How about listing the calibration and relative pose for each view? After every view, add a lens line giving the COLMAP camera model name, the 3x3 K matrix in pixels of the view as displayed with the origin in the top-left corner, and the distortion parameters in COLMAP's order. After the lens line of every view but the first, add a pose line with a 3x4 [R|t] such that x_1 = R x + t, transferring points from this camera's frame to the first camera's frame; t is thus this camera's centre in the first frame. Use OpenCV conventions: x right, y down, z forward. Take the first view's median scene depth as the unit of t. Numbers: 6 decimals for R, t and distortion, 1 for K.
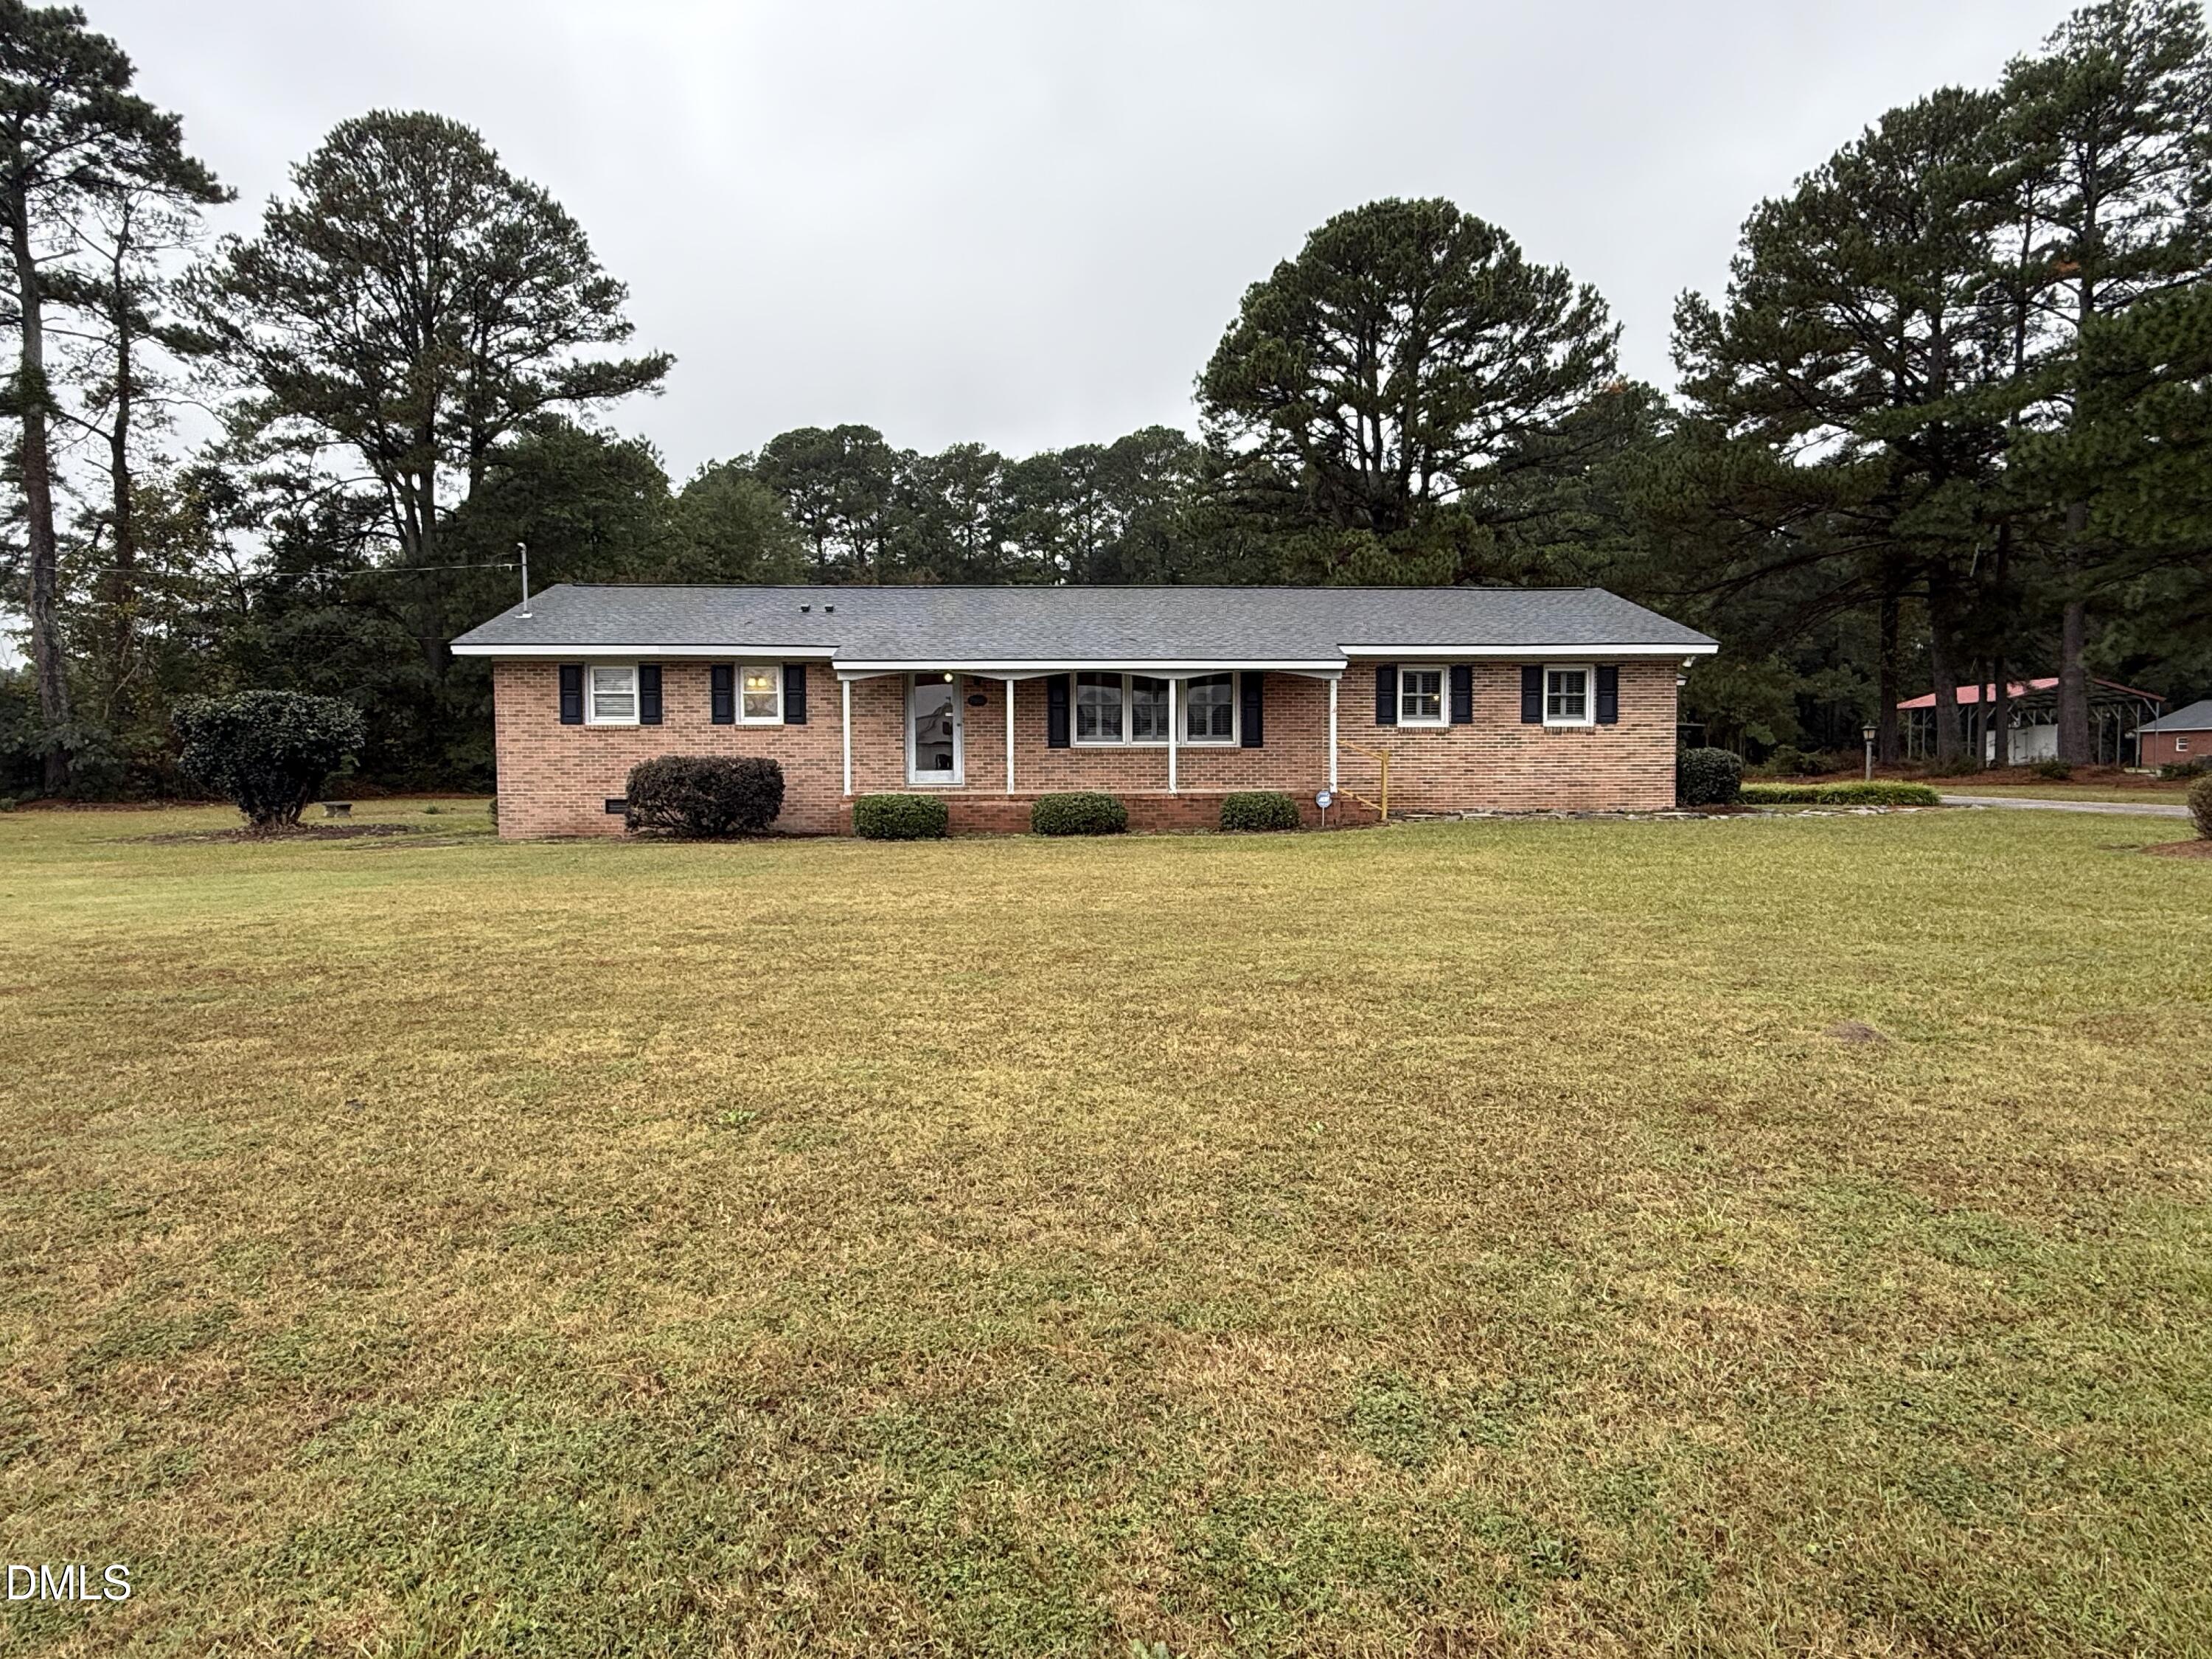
lens RADIAL K [[1307.6, 0, 1111.3], [0, 1307.6, 832.2], [0, 0, 1]] dist [0.003204, 0.016191]
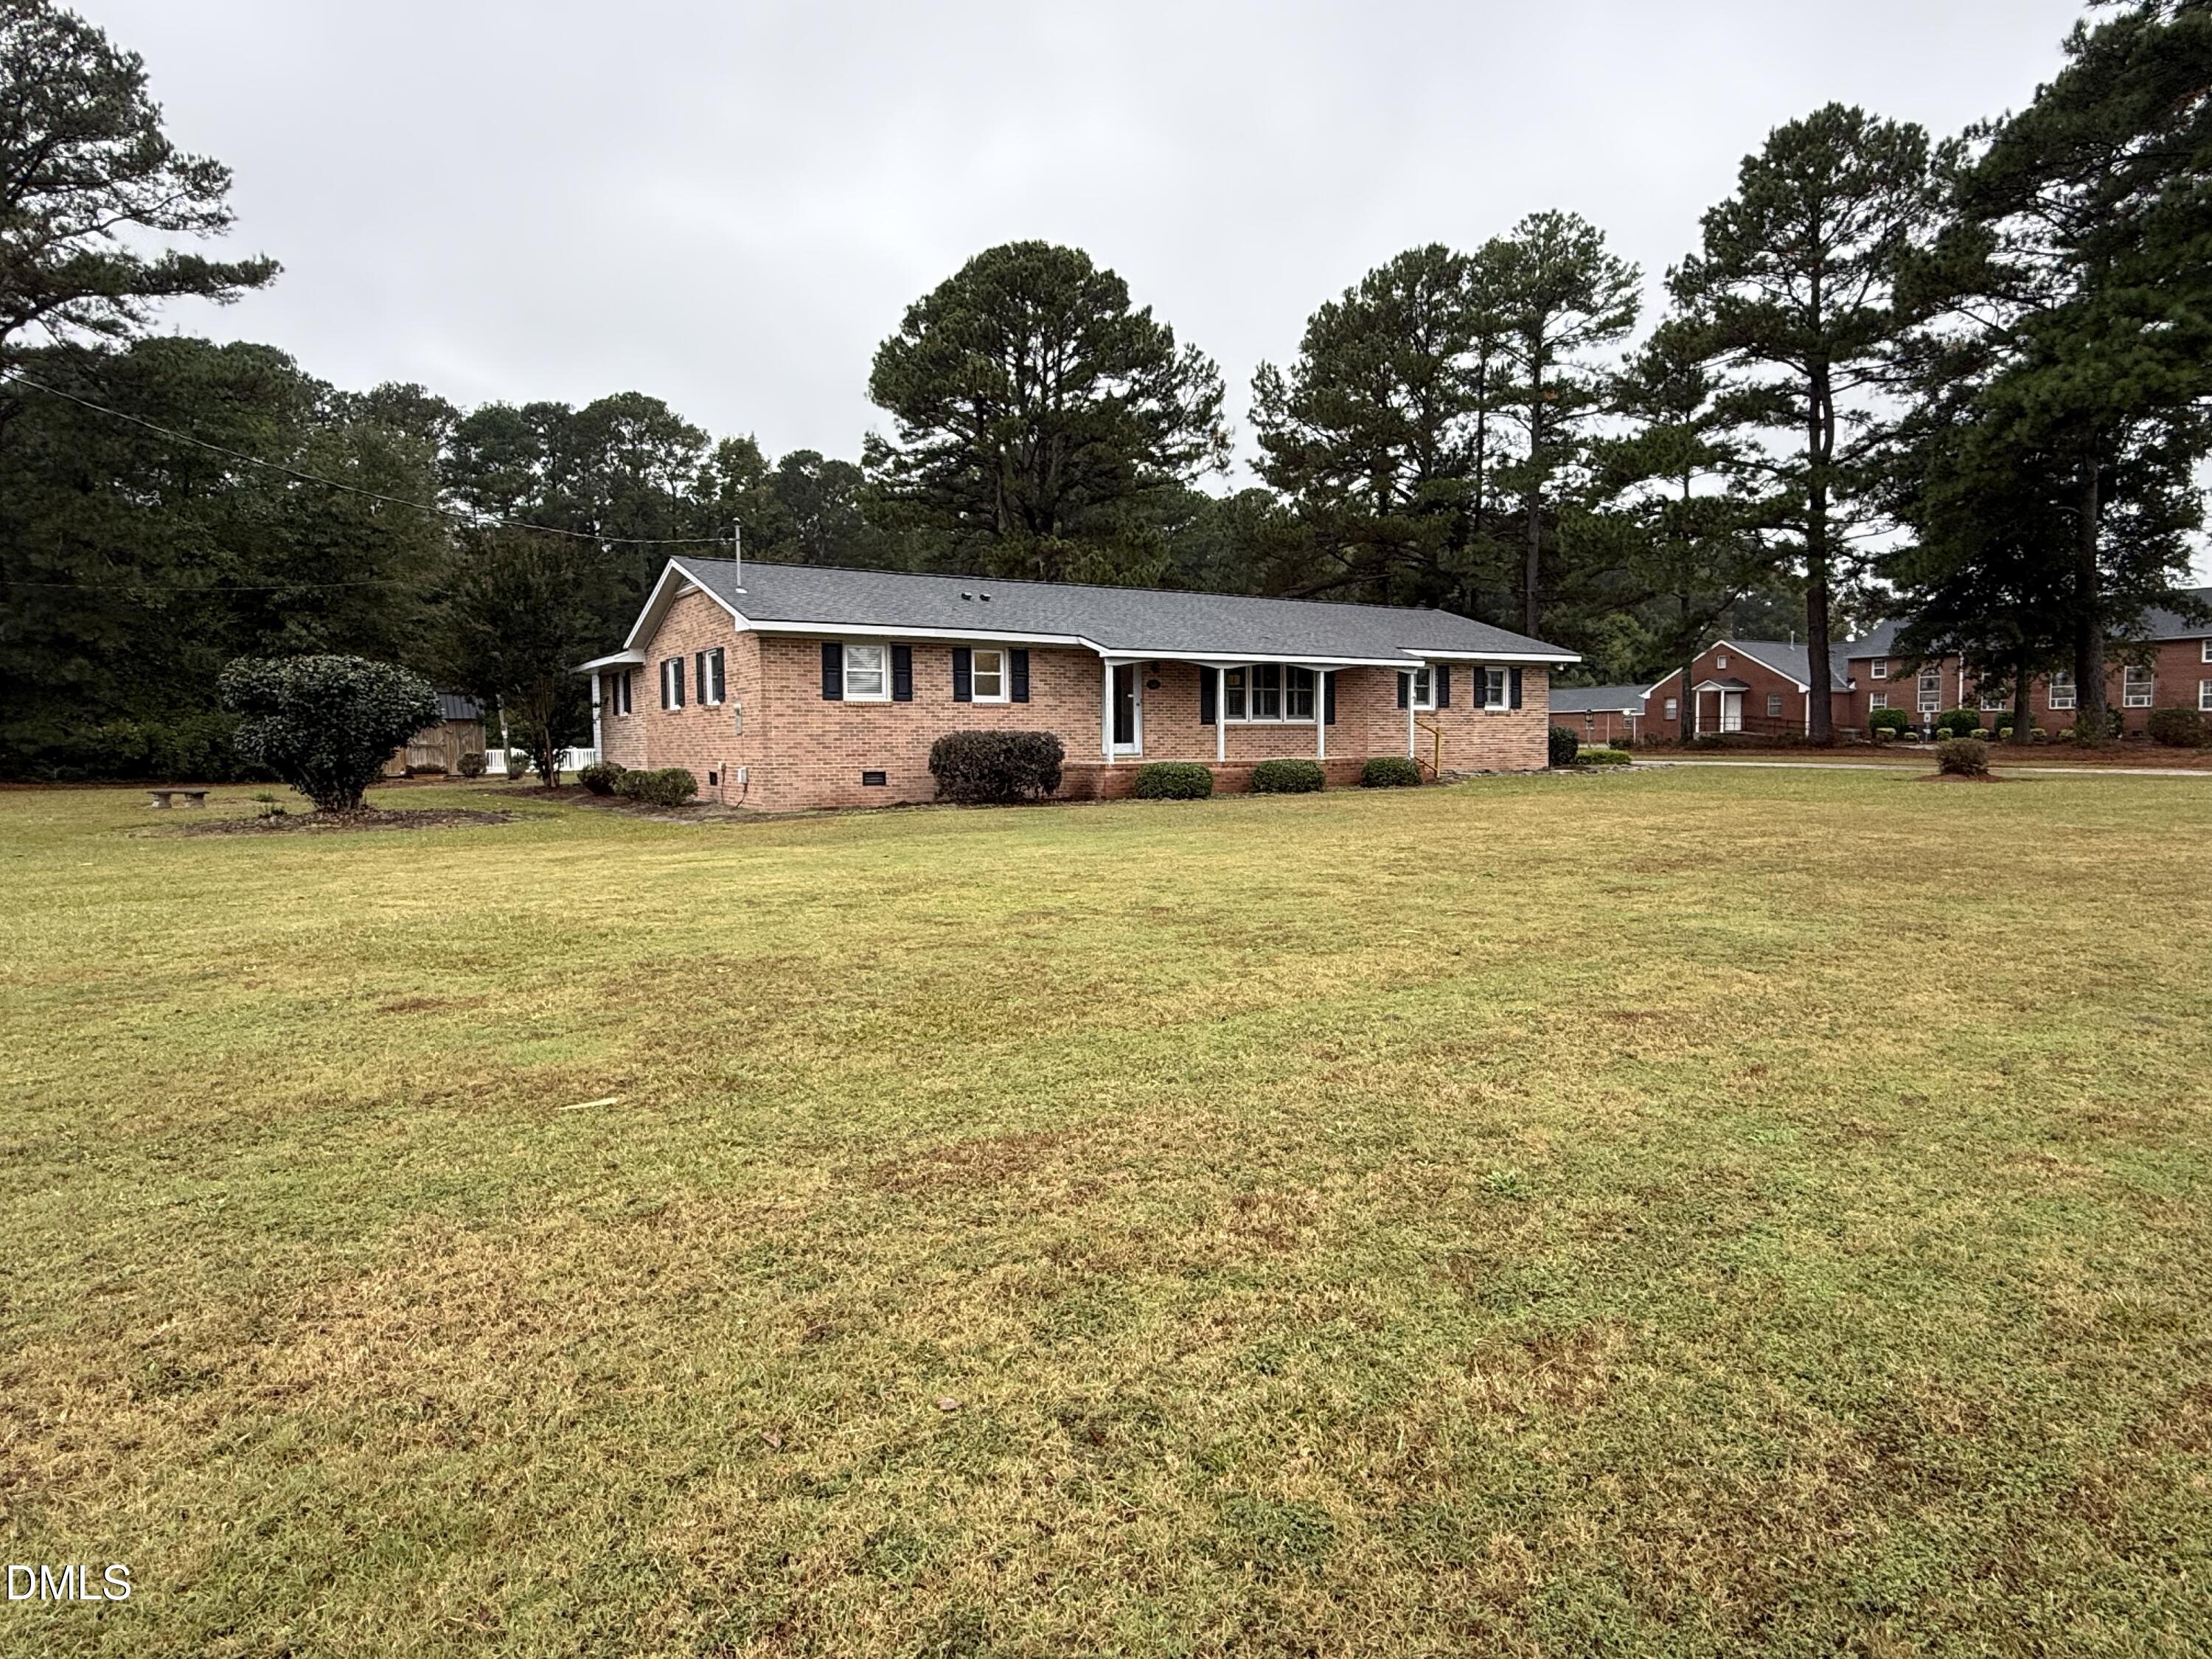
lens RADIAL K [[1307.6, 0, 1089.1], [0, 1307.6, 832.5], [0, 0, 1]] dist [0.003204, 0.016191]
pose [[0.869528, -0.037242, 0.492477, -0.730366], [0.030492, 0.999299, 0.021732, 0.006222], [-0.492941, -0.003880, 0.870054, -0.005548]]
